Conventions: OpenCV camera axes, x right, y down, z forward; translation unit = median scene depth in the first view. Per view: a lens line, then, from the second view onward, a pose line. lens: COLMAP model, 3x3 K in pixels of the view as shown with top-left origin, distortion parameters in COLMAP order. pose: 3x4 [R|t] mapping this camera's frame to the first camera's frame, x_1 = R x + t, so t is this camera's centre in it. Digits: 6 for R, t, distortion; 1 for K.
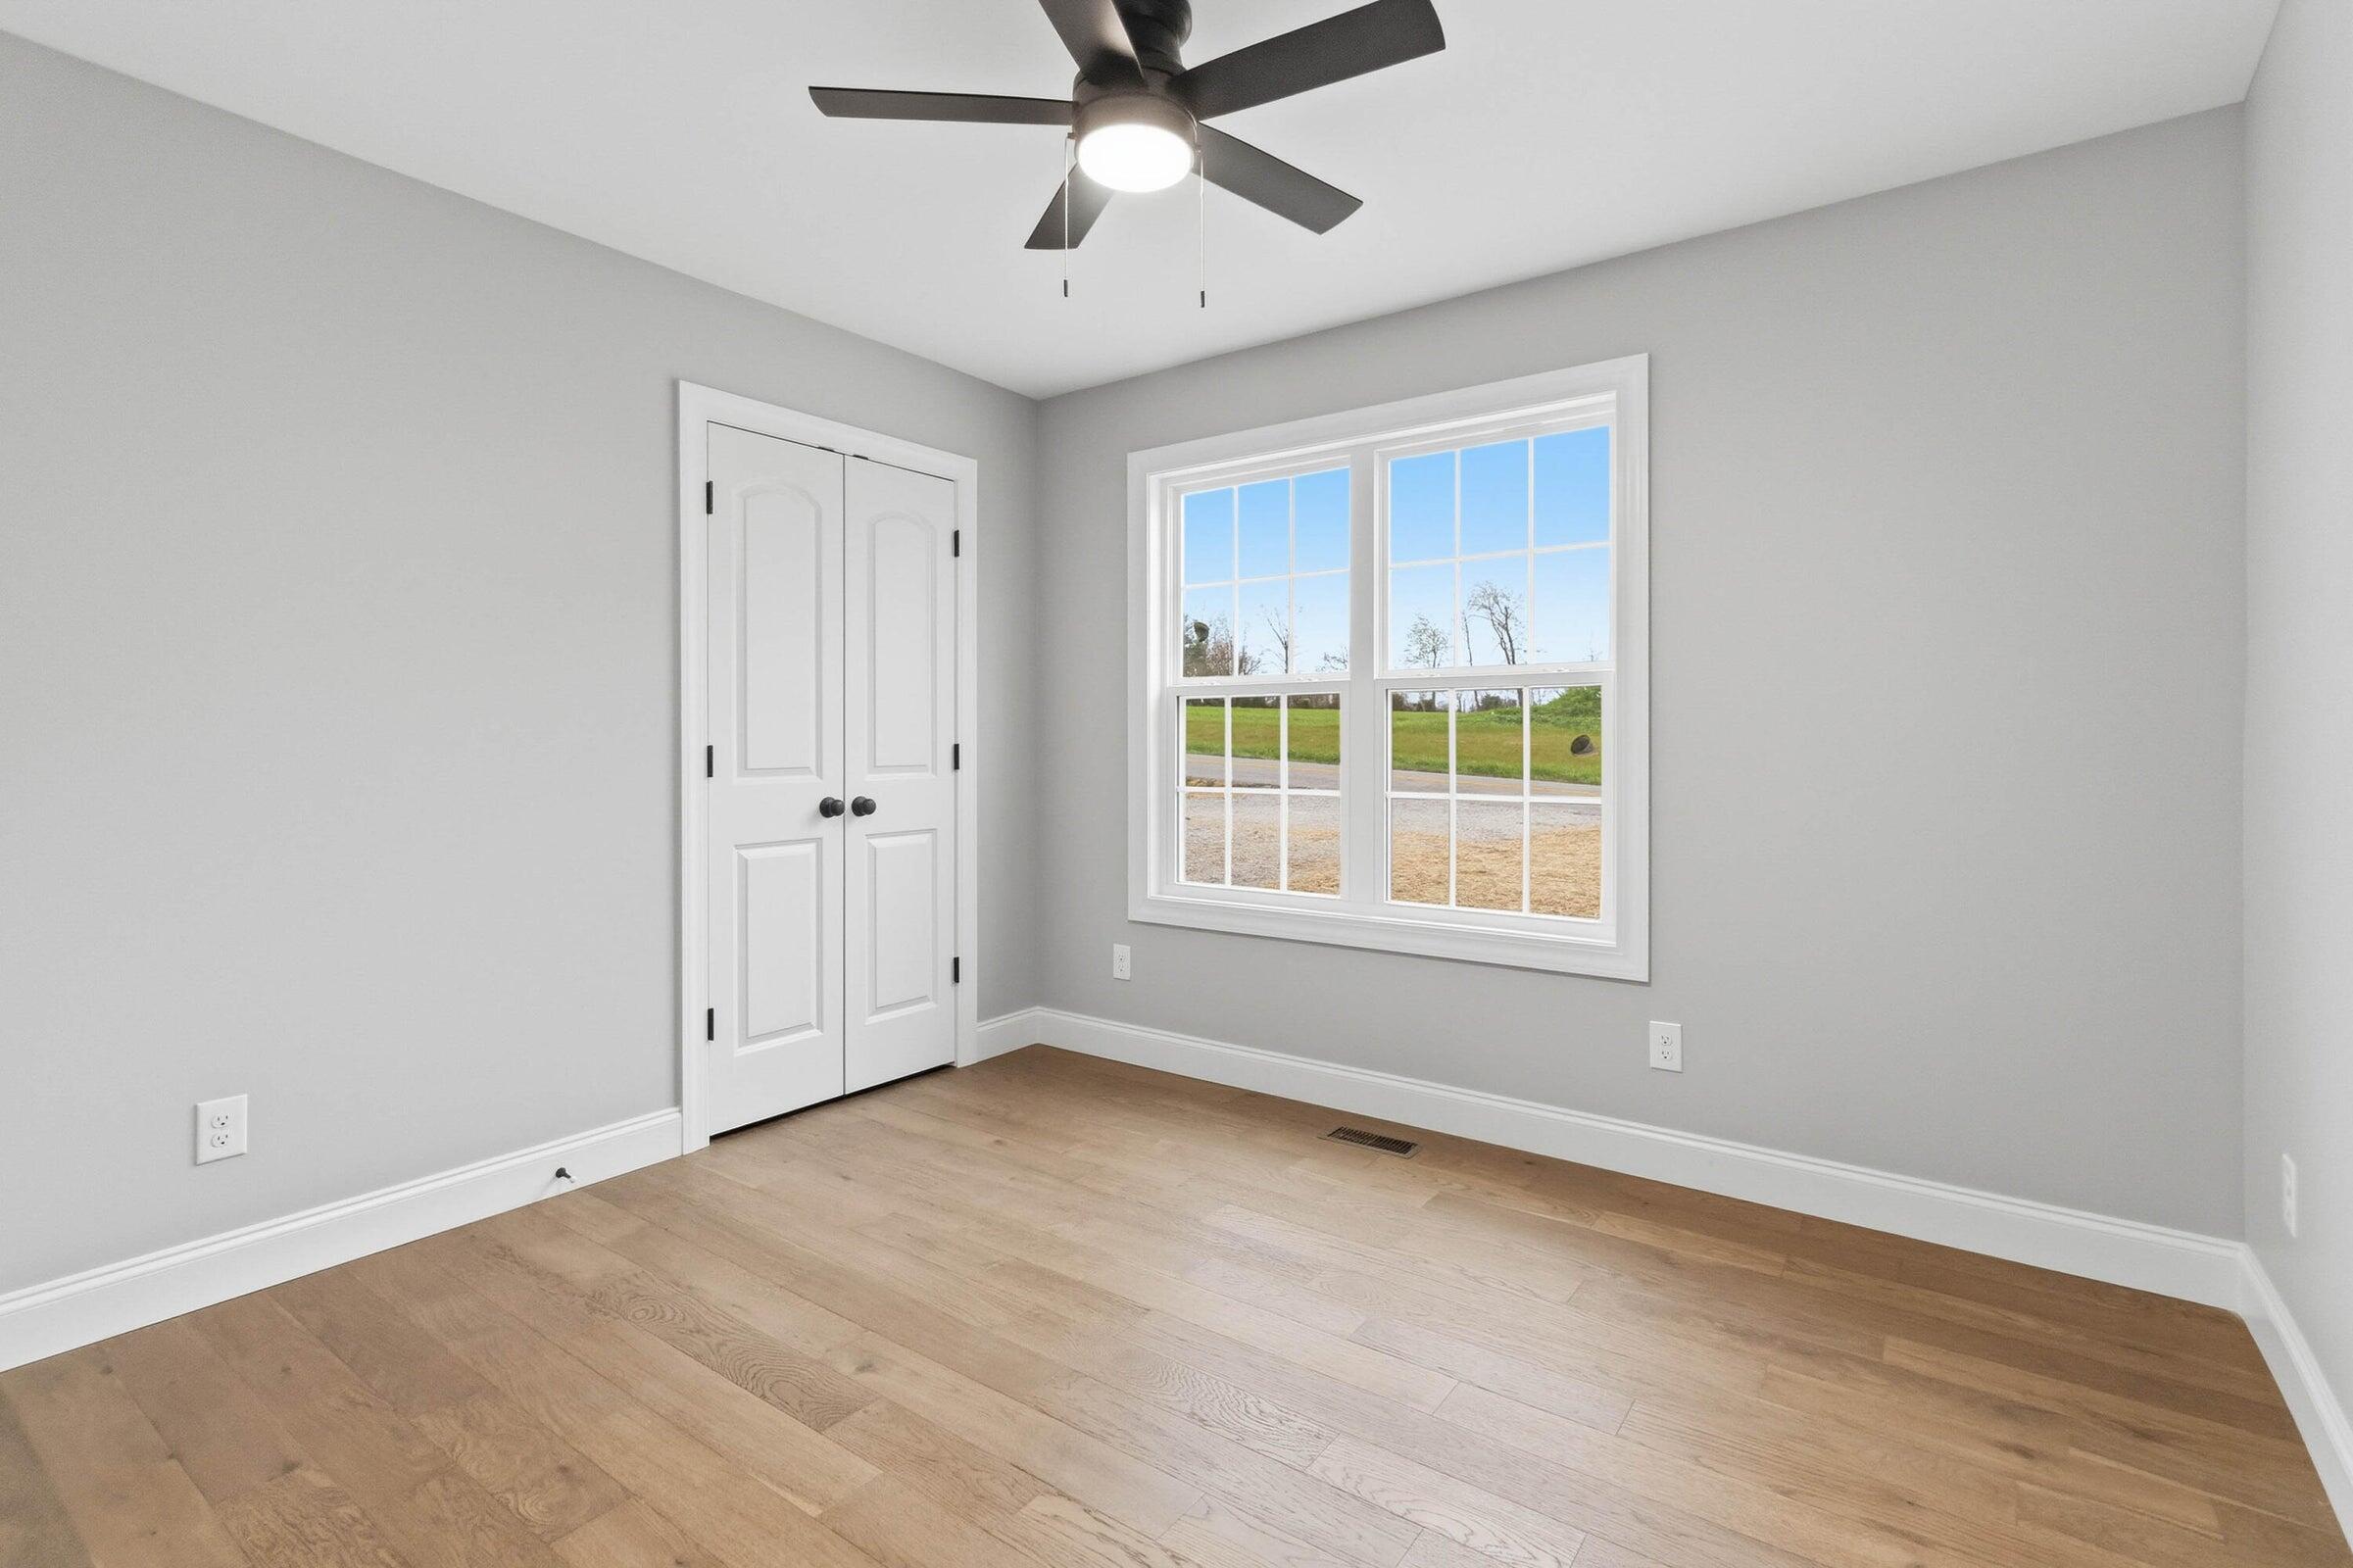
lens RADIAL K [[1101.3, 0, 1174.0], [0, 1101.3, 749.6], [0, 0, 1]] dist [0.013801, -0.000009]
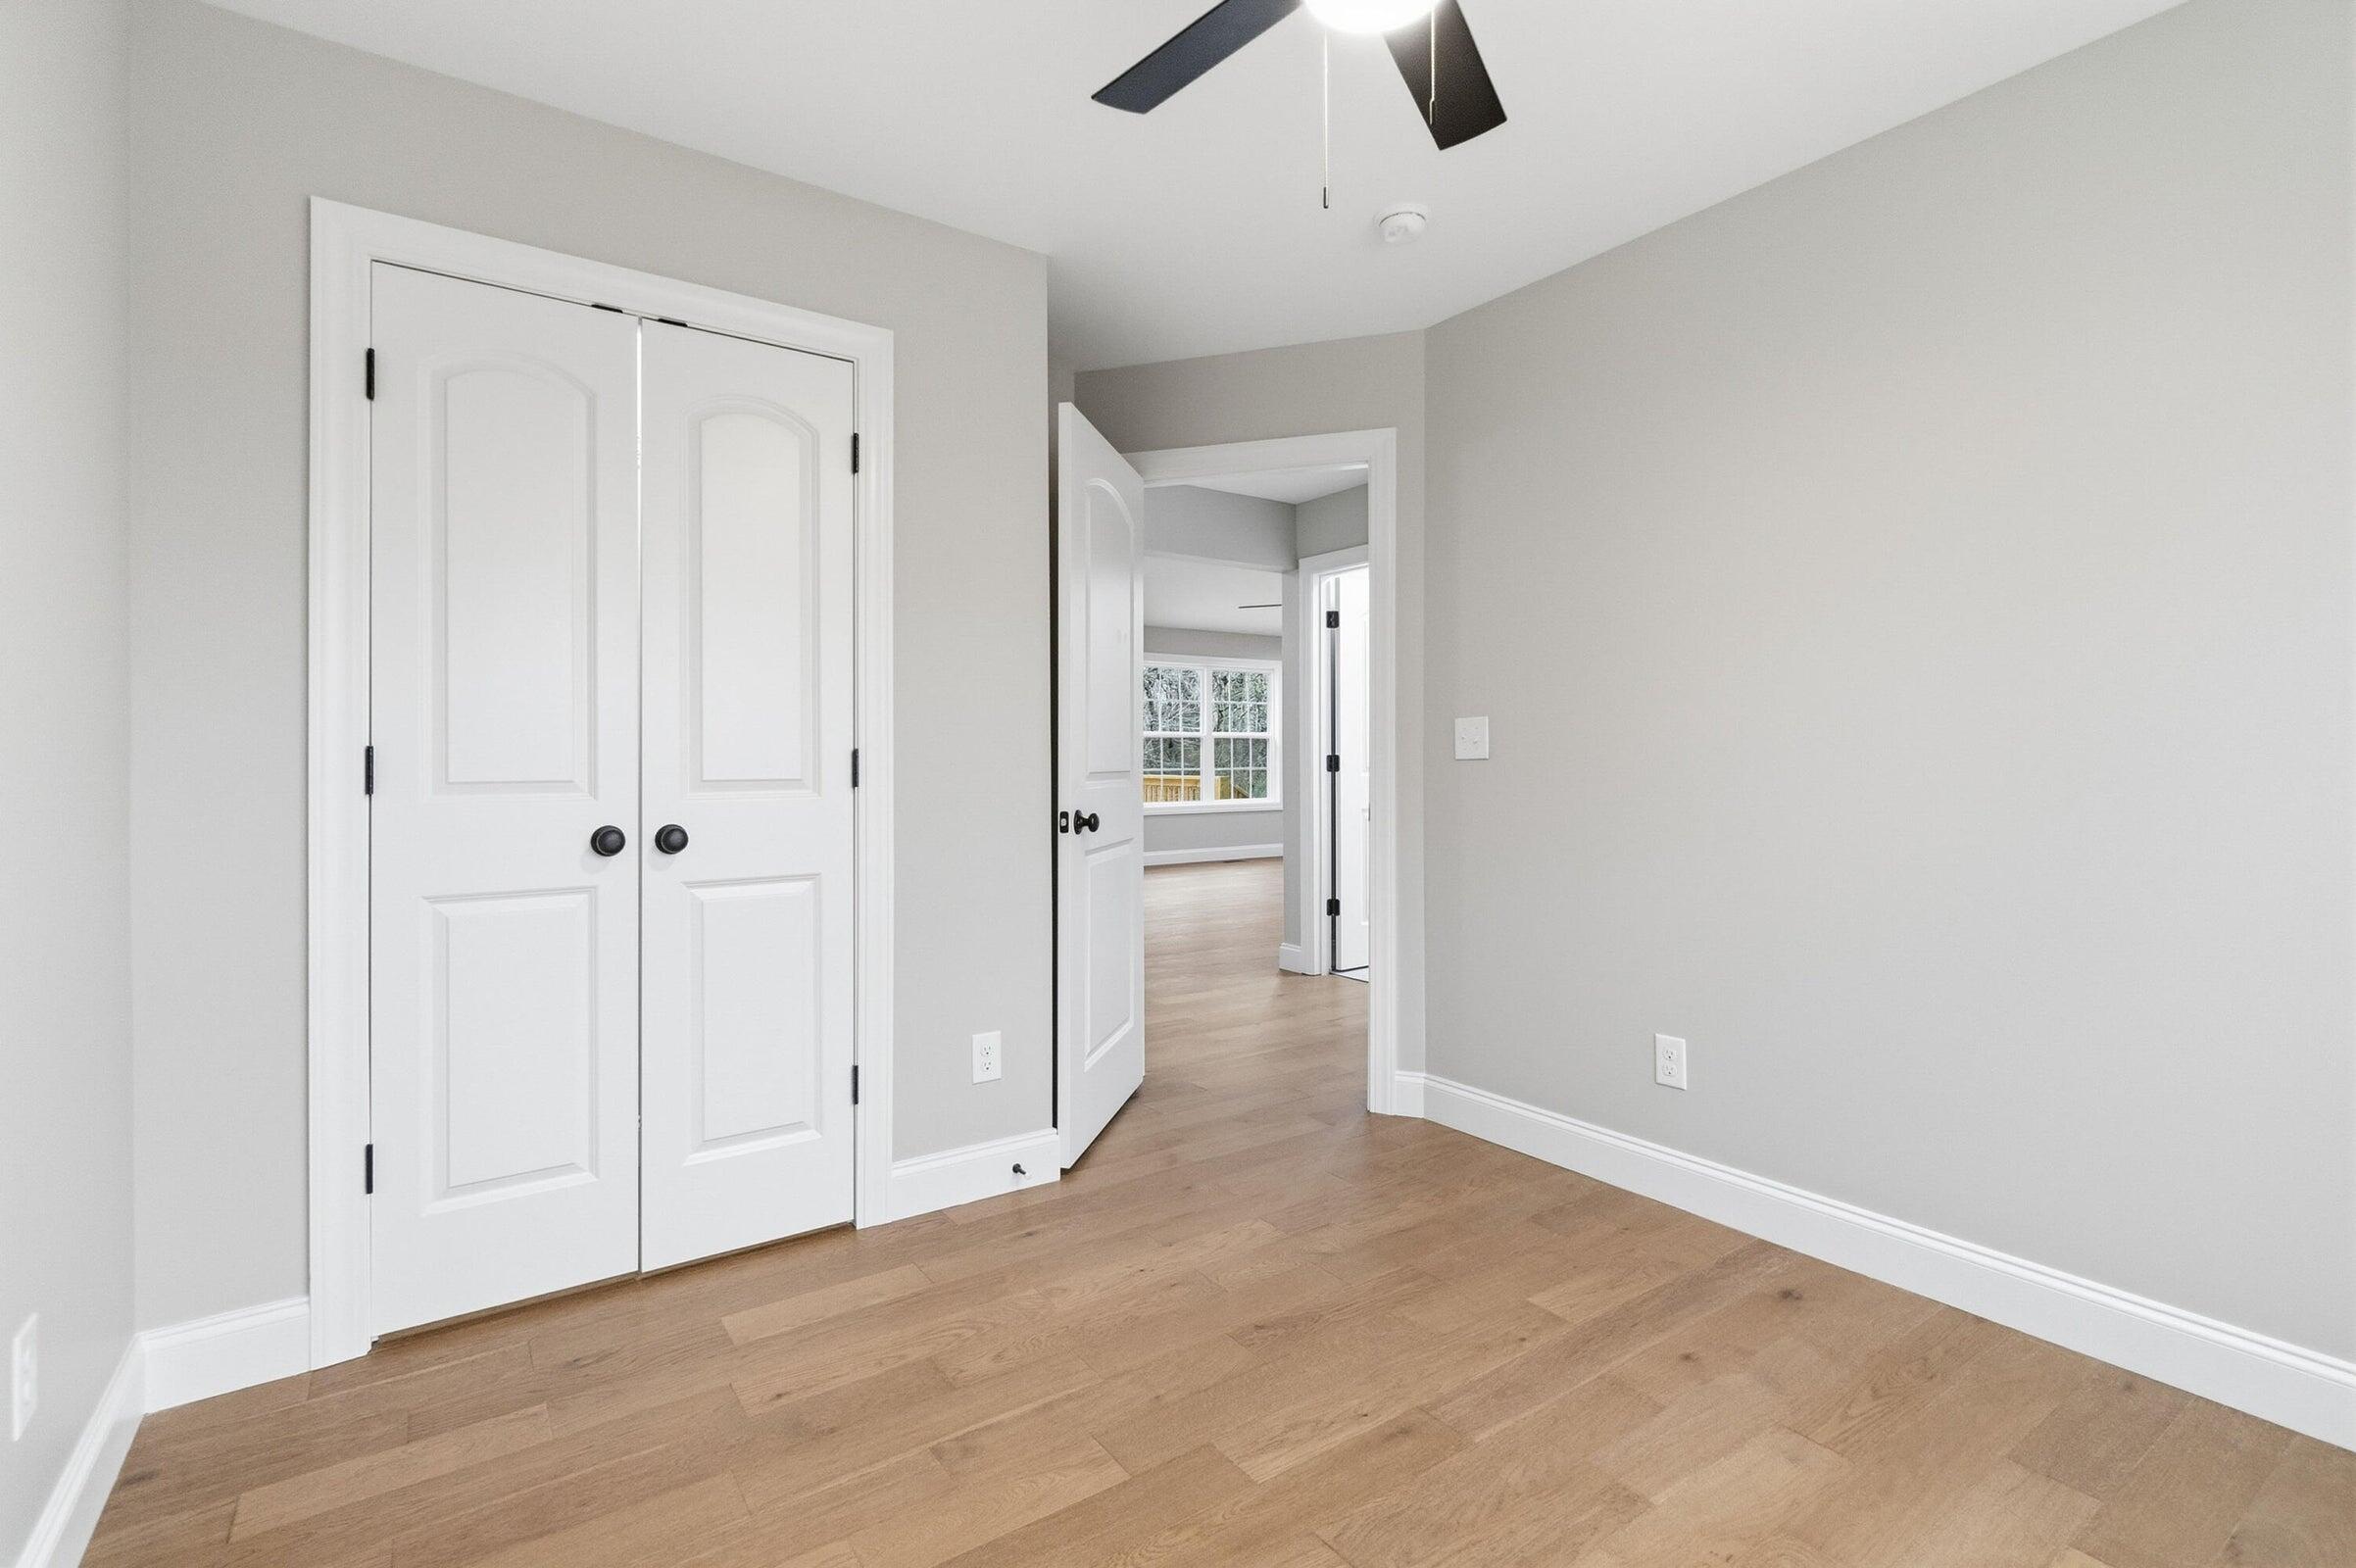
lens RADIAL K [[1102.7, 0, 1175.5], [0, 1102.7, 749.5], [0, 0, 1]] dist [0.013801, -0.000009]
pose [[0.950460, 0.000411, -0.310845, 0.219944], [-0.004761, 0.999901, -0.013233, 0.003718], [0.310809, 0.014058, 0.950368, 0.459101]]
